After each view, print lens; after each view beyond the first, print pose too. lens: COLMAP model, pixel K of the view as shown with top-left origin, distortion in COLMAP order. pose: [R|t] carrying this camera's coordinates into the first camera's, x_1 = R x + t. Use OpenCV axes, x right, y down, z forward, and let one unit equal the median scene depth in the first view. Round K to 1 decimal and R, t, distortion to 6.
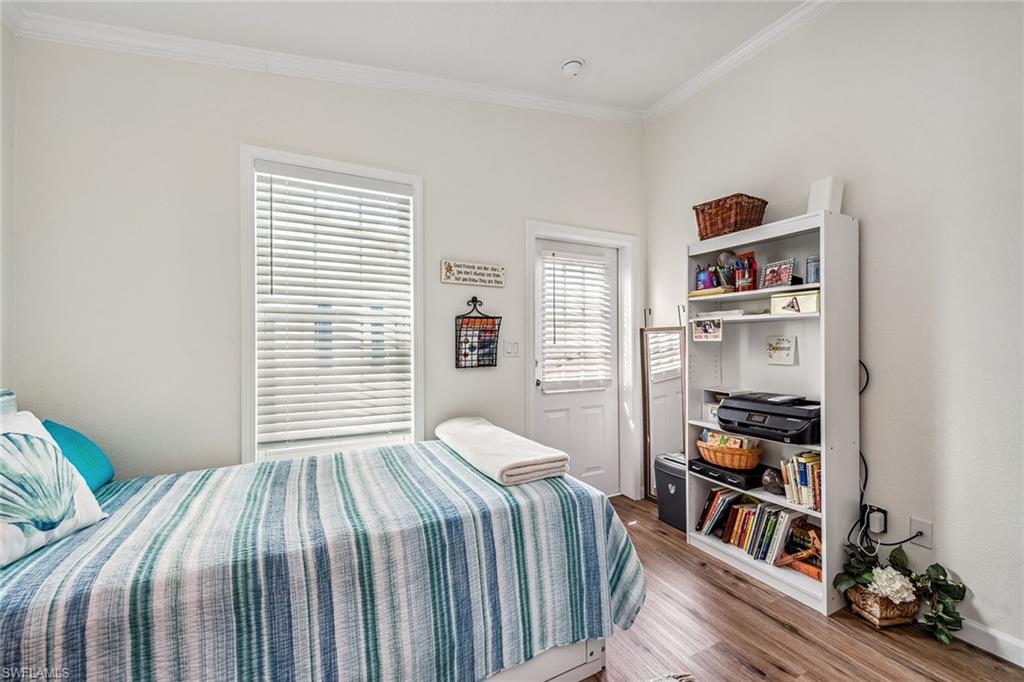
lens RADIAL K [[404.8, 0, 514.1], [0, 404.8, 338.1], [0, 0, 1]] dist [0.005279, -0.000490]
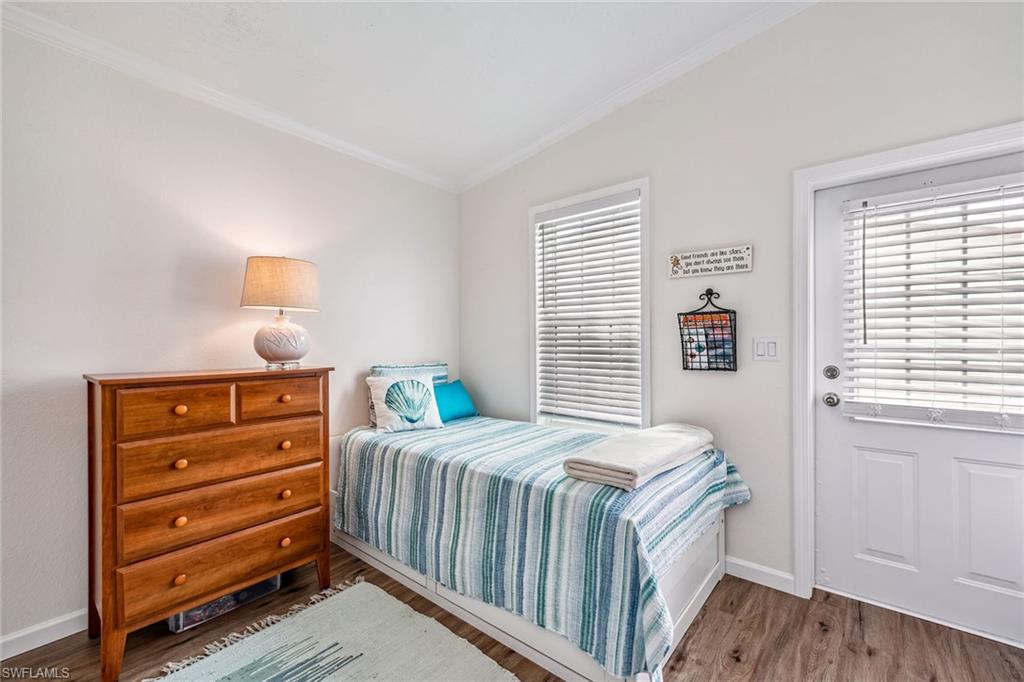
lens RADIAL K [[431.6, 0, 512.0], [0, 431.6, 341.0], [0, 0, 1]] dist [-0.000919, -0.000155]
pose [[0.383127, 0.000428, -0.923696, 0.606269], [0.012136, 0.999911, 0.005497, -0.001131], [0.923616, -0.013316, 0.383087, 0.264516]]
